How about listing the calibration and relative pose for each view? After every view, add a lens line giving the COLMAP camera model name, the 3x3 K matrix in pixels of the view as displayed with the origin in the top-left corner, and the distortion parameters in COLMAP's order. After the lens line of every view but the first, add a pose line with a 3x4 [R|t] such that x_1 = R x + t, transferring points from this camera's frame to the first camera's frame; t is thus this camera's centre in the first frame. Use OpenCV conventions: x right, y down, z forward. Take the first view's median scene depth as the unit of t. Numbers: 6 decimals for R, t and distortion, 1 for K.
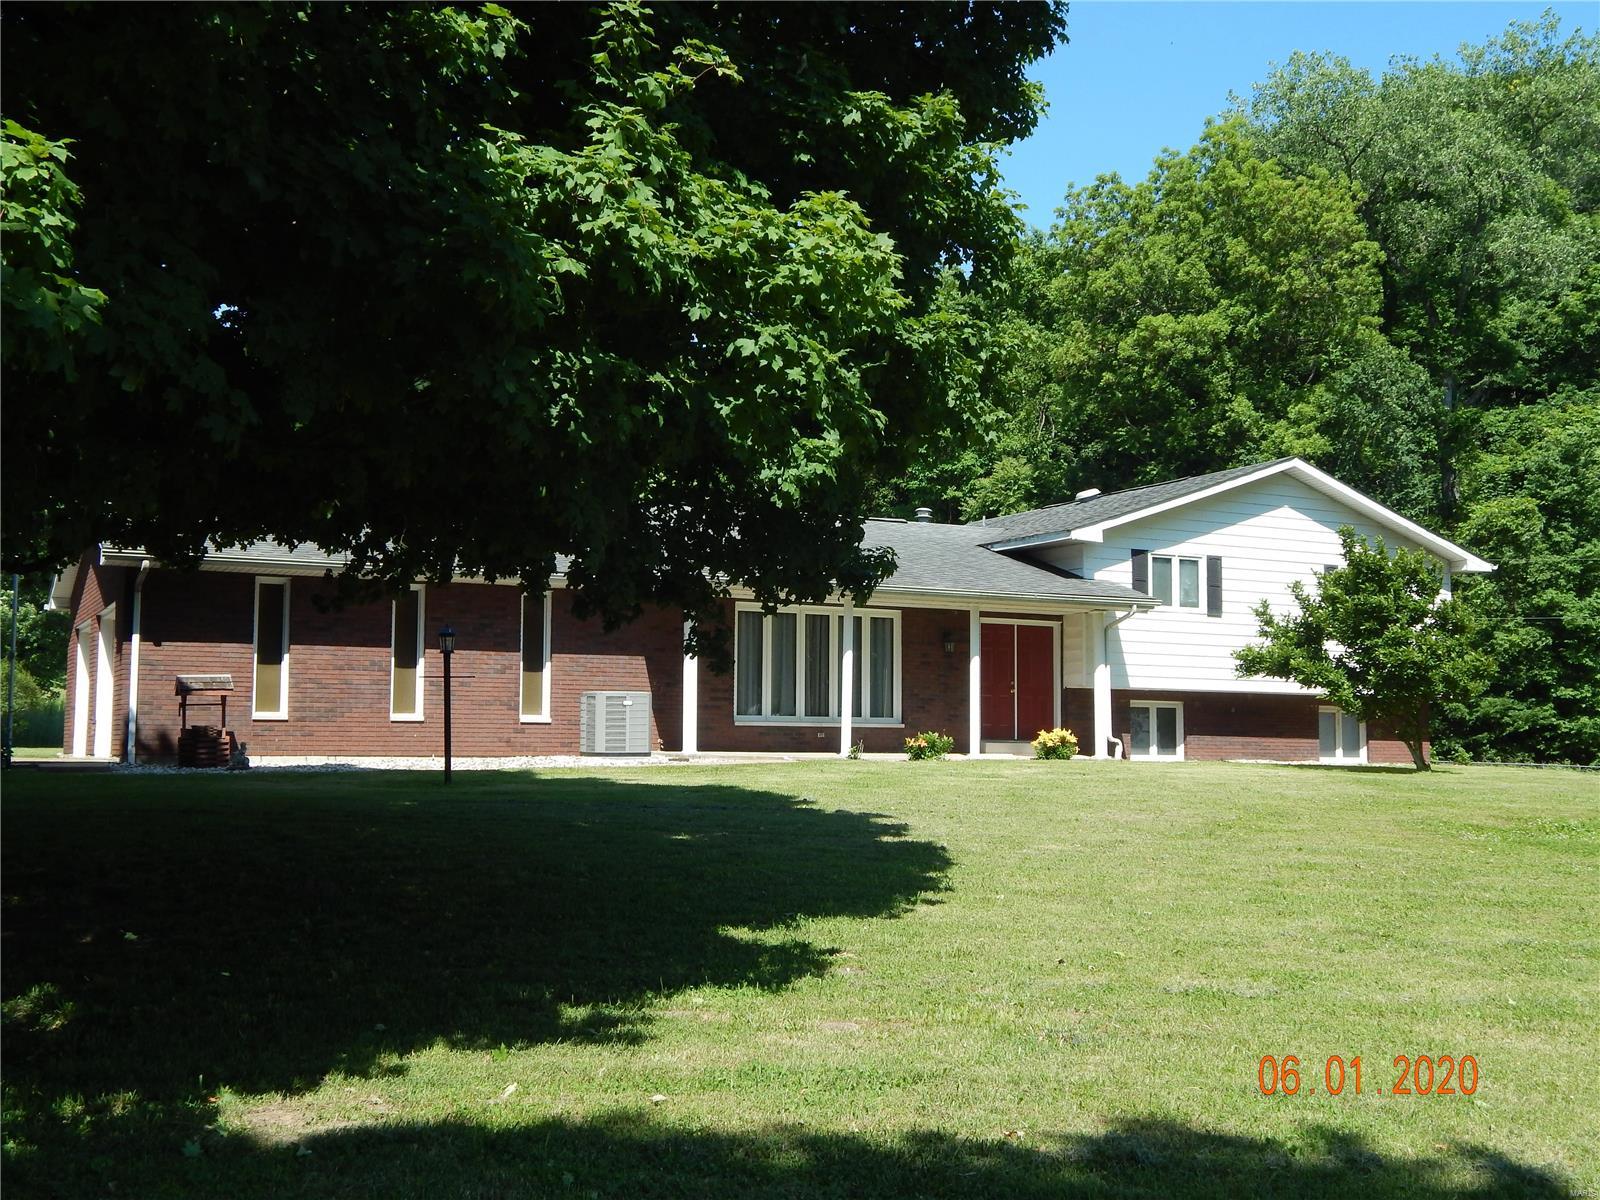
lens RADIAL K [[1738.7, 0, 803.0], [0, 1738.7, 591.0], [0, 0, 1]] dist [0.000450, 0.000000]
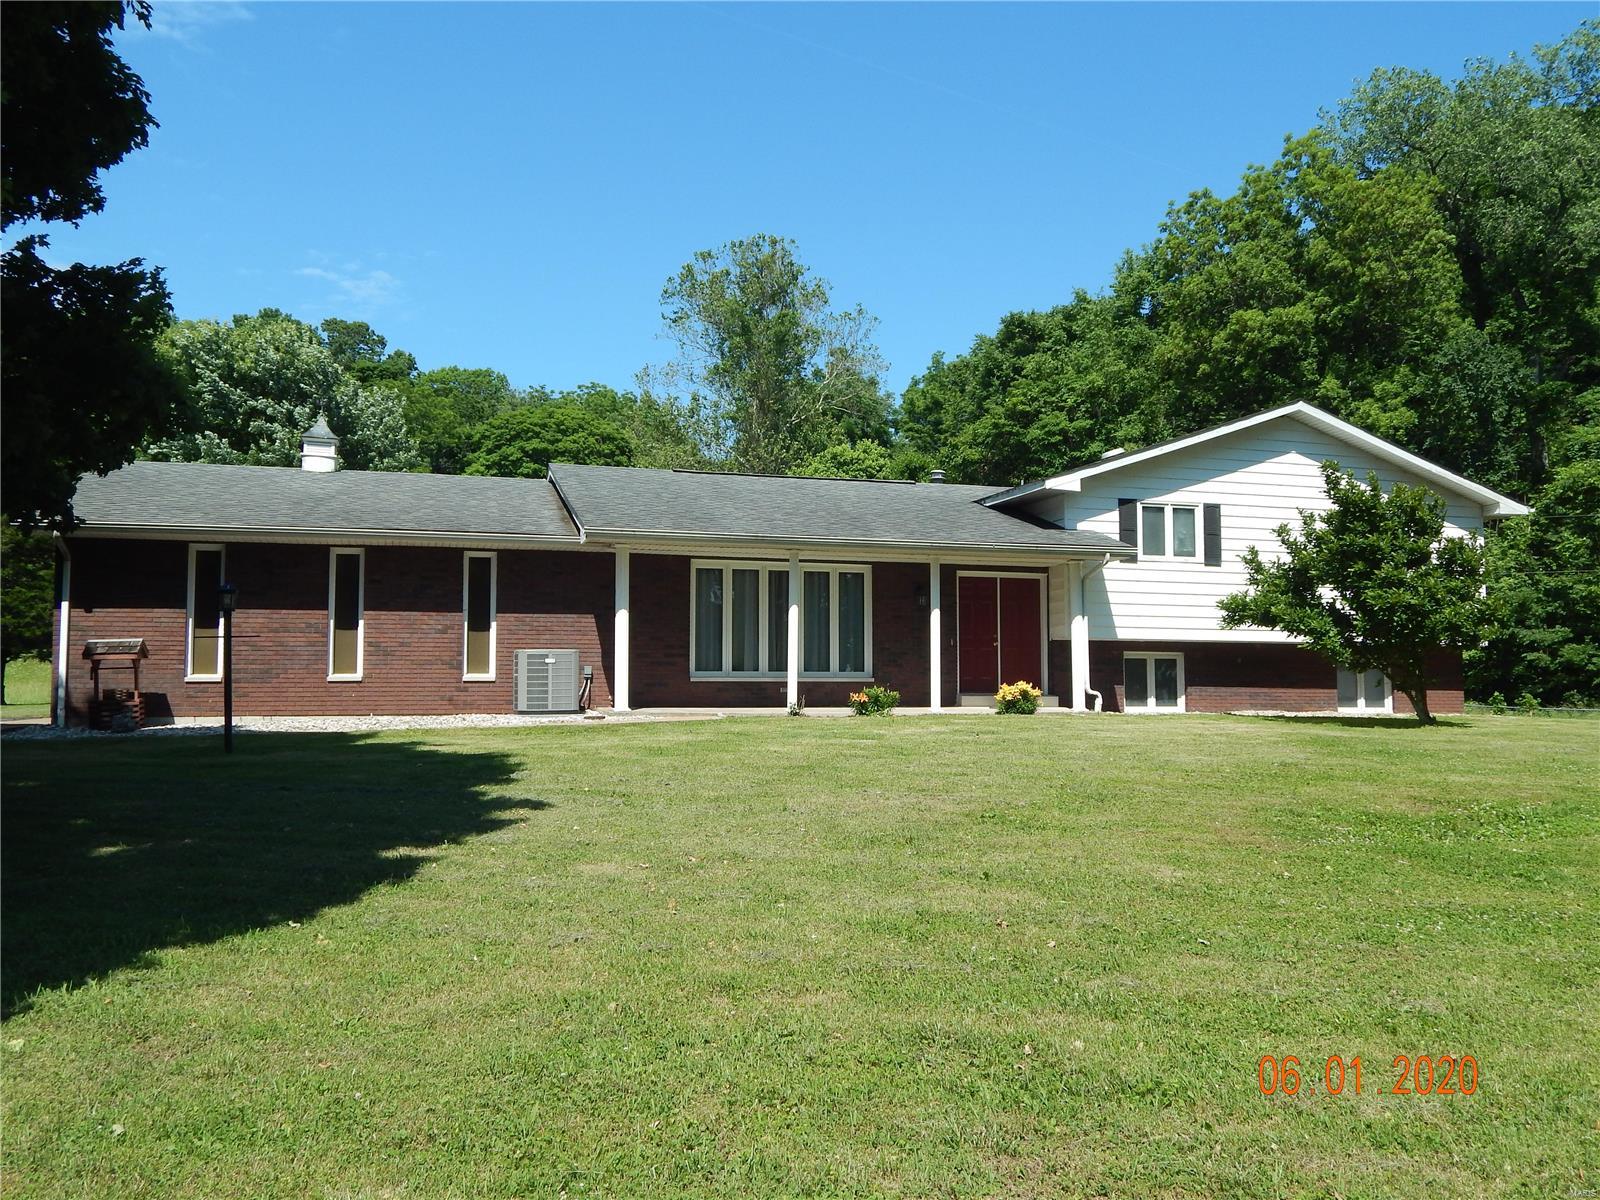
lens RADIAL K [[1289.3, 0, 800.4], [0, 1289.3, 577.1], [0, 0, 1]] dist [0.008897, -0.002684]
pose [[0.981992, -0.023204, -0.187492, 0.147138], [0.023598, 0.999722, -0.000127, 0.016161], [0.187443, -0.004299, 0.982266, 0.244808]]
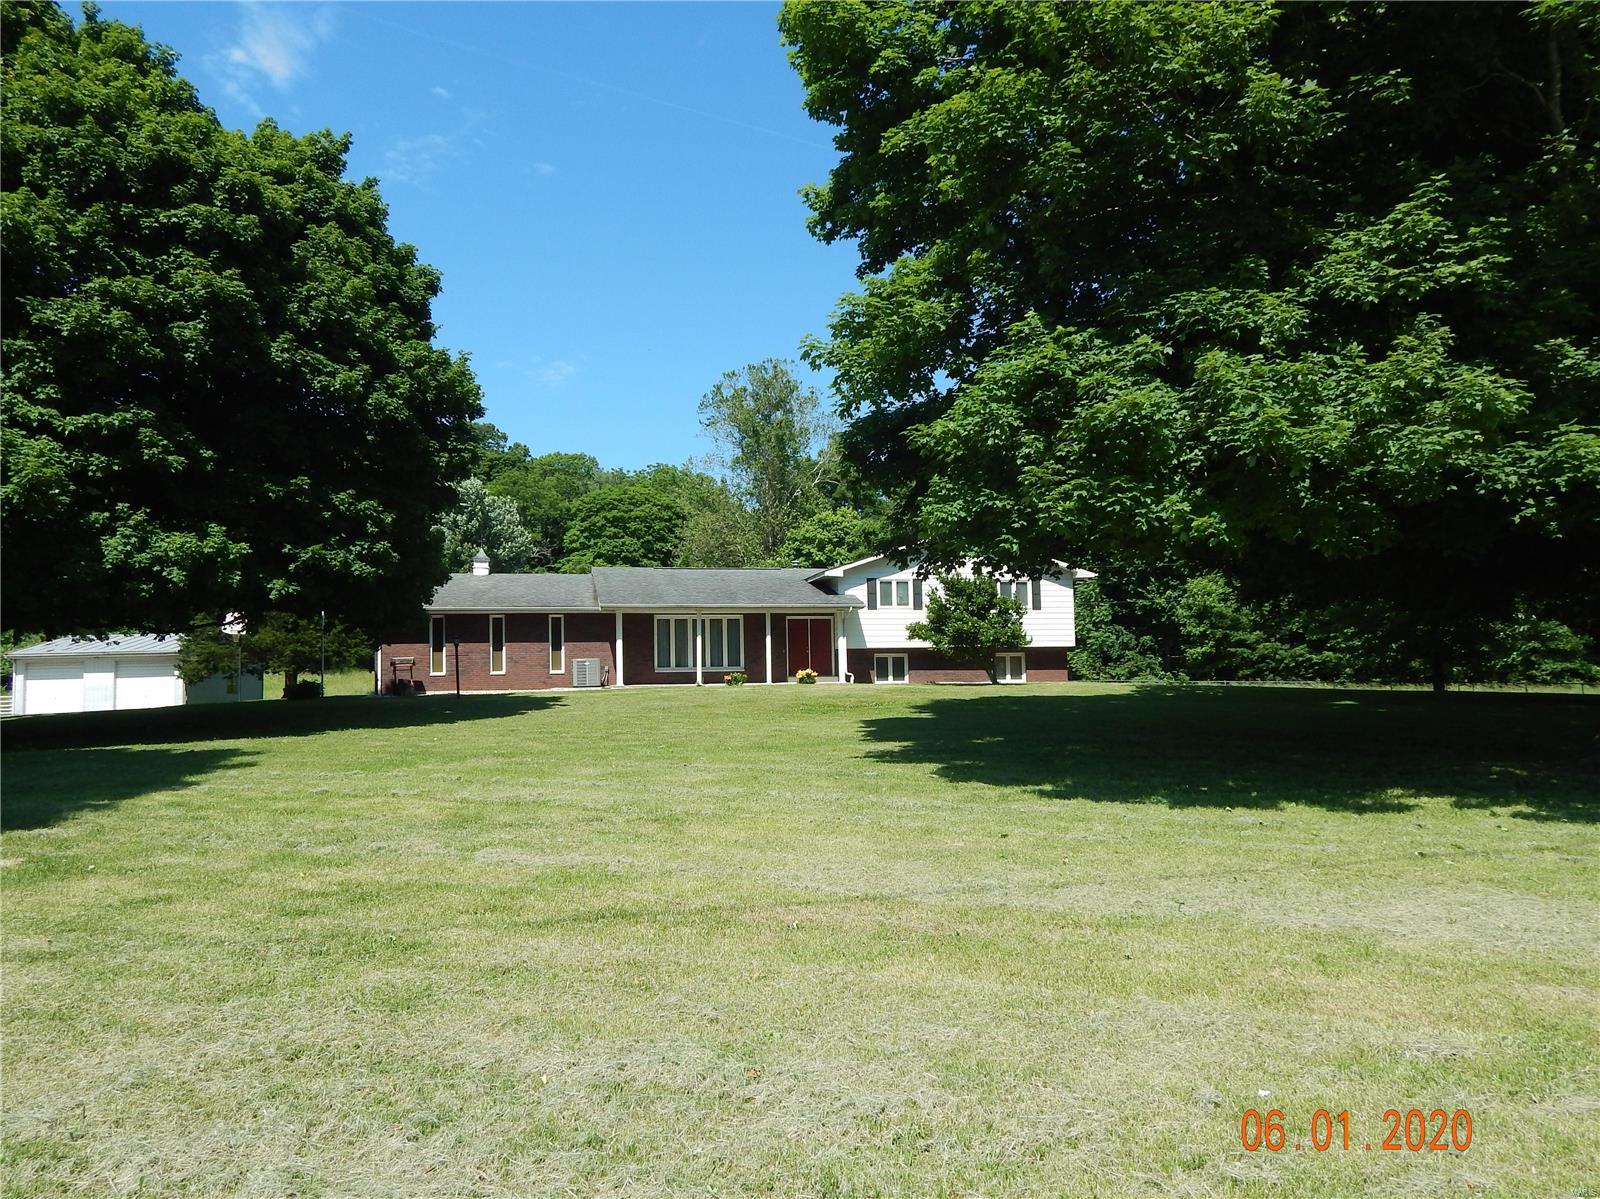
lens RADIAL K [[1086.0, 0, 771.7], [0, 1086.0, 607.7], [0, 0, 1]] dist [-0.004585, -0.009356]
pose [[0.962847, -0.047478, -0.265841, 0.411231], [0.050550, 0.998710, 0.004724, -0.001703], [0.265274, -0.017987, 0.964005, -0.231324]]
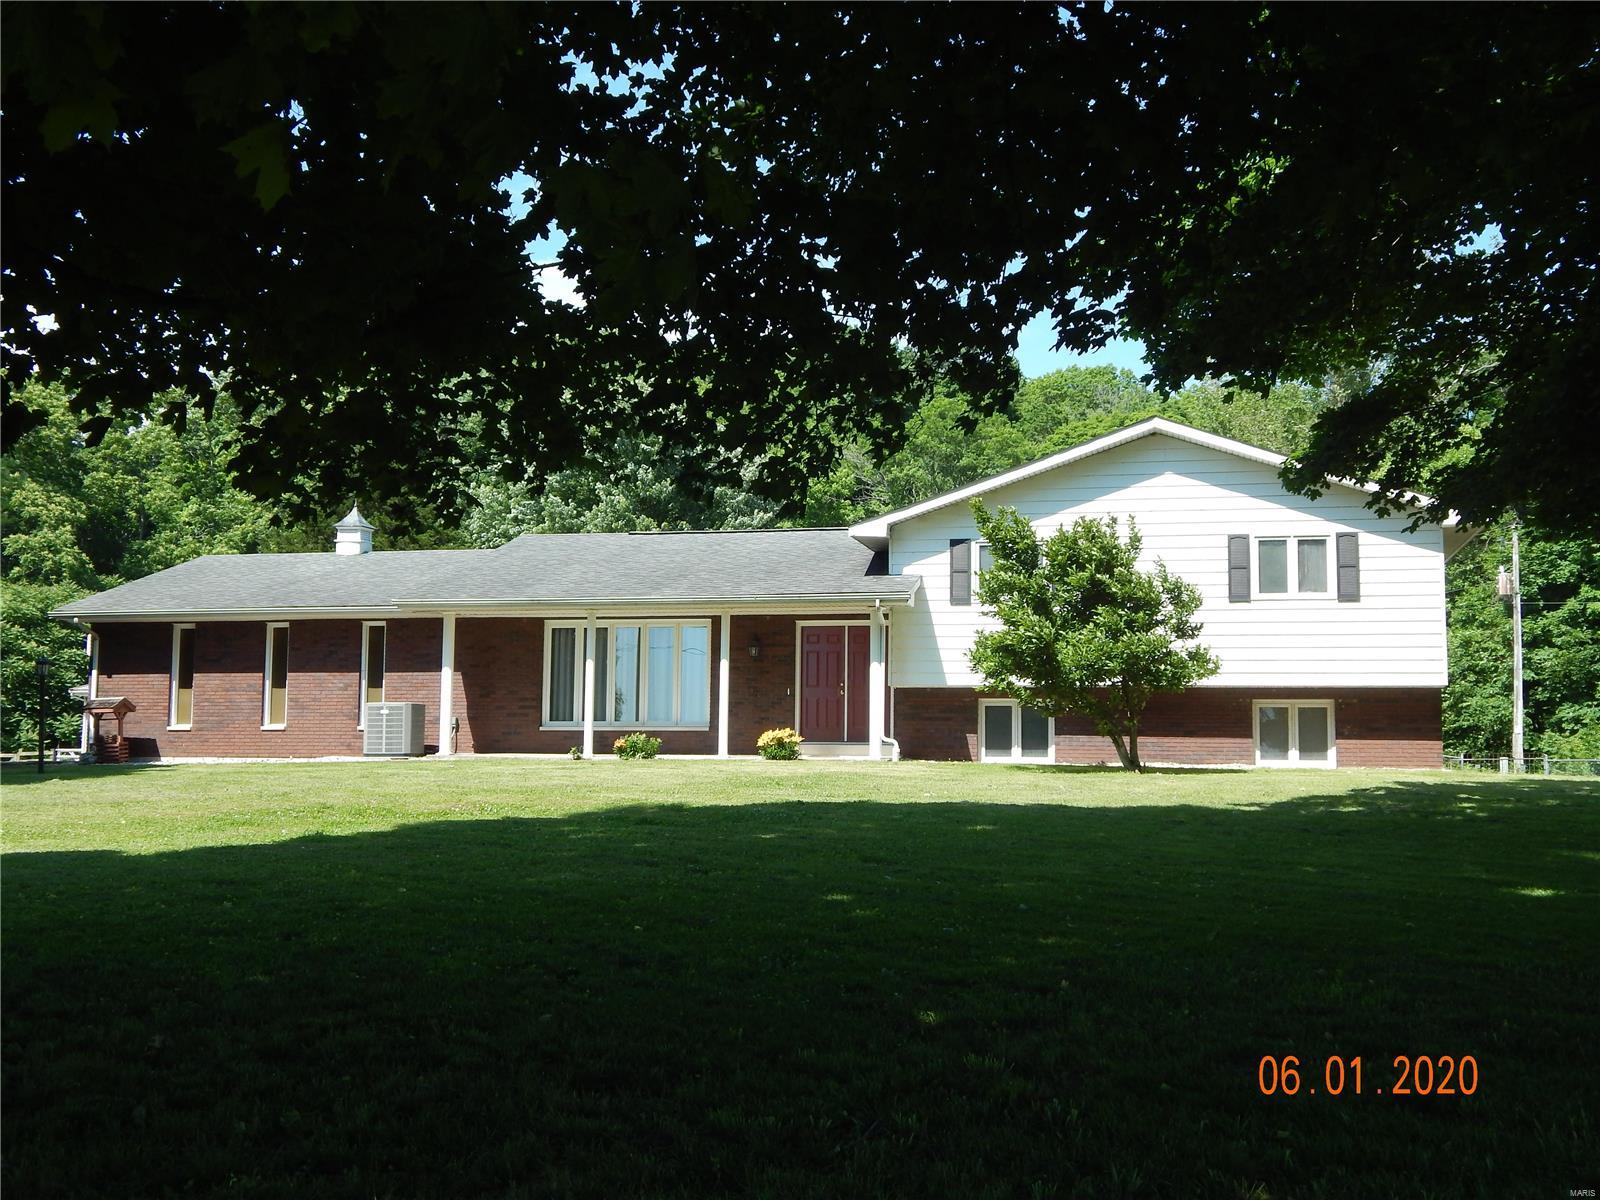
lens RADIAL K [[1738.7, 0, 845.7], [0, 1738.7, 577.3], [0, 0, 1]] dist [0.000450, 0.000000]
pose [[0.770507, -0.071713, -0.633384, 0.740605], [0.056528, 0.997424, -0.044163, 0.035046], [0.634920, -0.001776, 0.772576, 0.227890]]
